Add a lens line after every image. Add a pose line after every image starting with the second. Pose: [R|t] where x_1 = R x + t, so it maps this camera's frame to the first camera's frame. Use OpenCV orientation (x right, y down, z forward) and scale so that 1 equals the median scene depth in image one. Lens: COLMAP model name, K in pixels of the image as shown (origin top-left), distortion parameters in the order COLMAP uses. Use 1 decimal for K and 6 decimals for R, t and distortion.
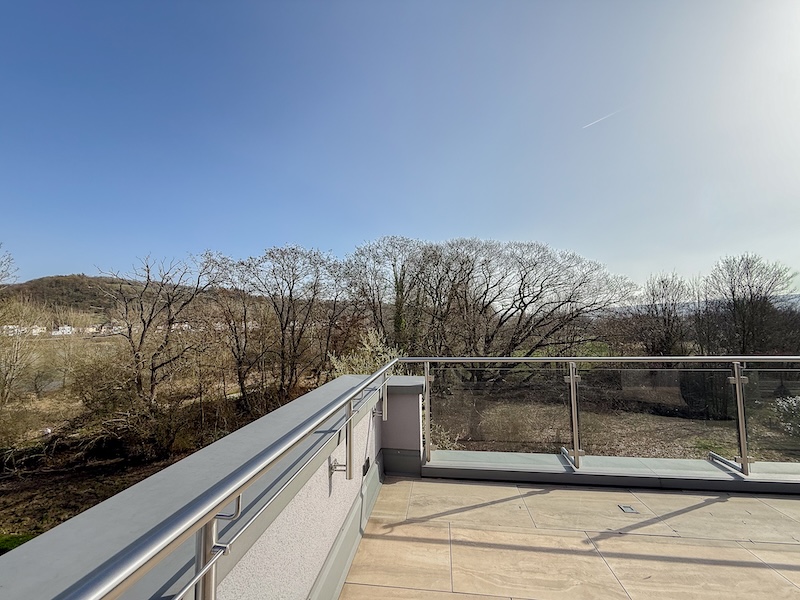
lens RADIAL K [[323.8, 0, 401.9], [0, 323.8, 301.2], [0, 0, 1]] dist [0.007411, -0.000511]
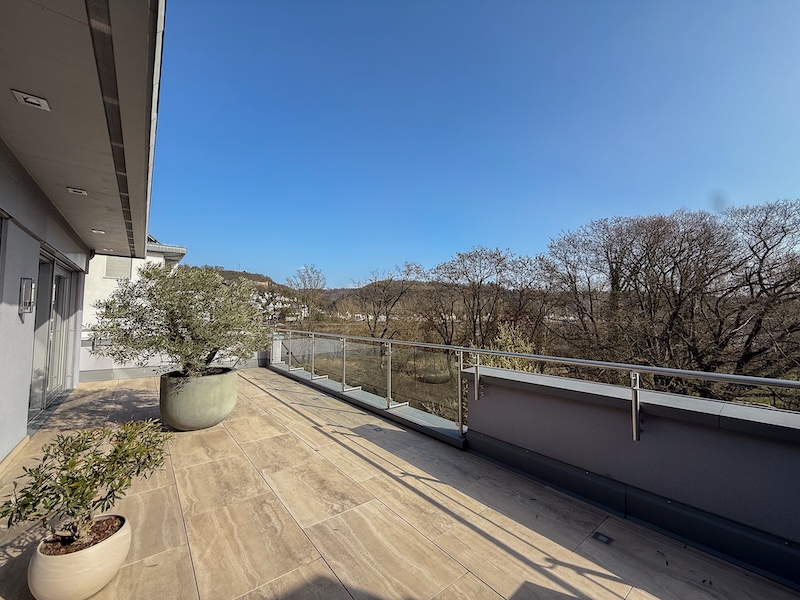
lens RADIAL K [[323.8, 0, 397.5], [0, 323.8, 298.0], [0, 0, 1]] dist [0.007411, -0.000511]
pose [[0.726960, -0.018943, -0.686418, 0.190595], [0.027015, 0.999634, 0.001024, -0.002832], [0.686148, -0.019288, 0.727206, -0.008498]]
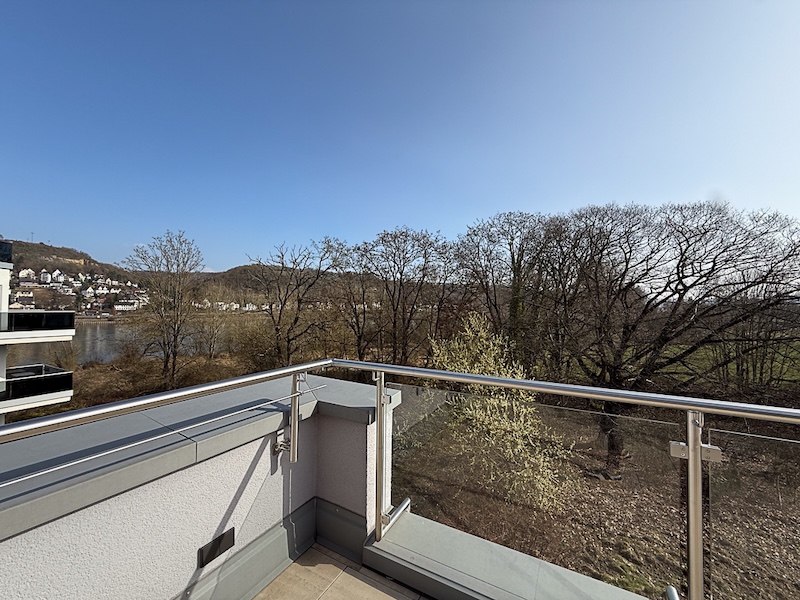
lens RADIAL K [[323.8, 0, 401.1], [0, 323.8, 300.1], [0, 0, 1]] dist [0.007411, -0.000511]
pose [[0.933994, 0.016178, -0.356923, 0.026604], [0.001077, 0.998842, 0.048093, 0.003564], [0.357287, -0.045303, 0.932895, 0.041697]]
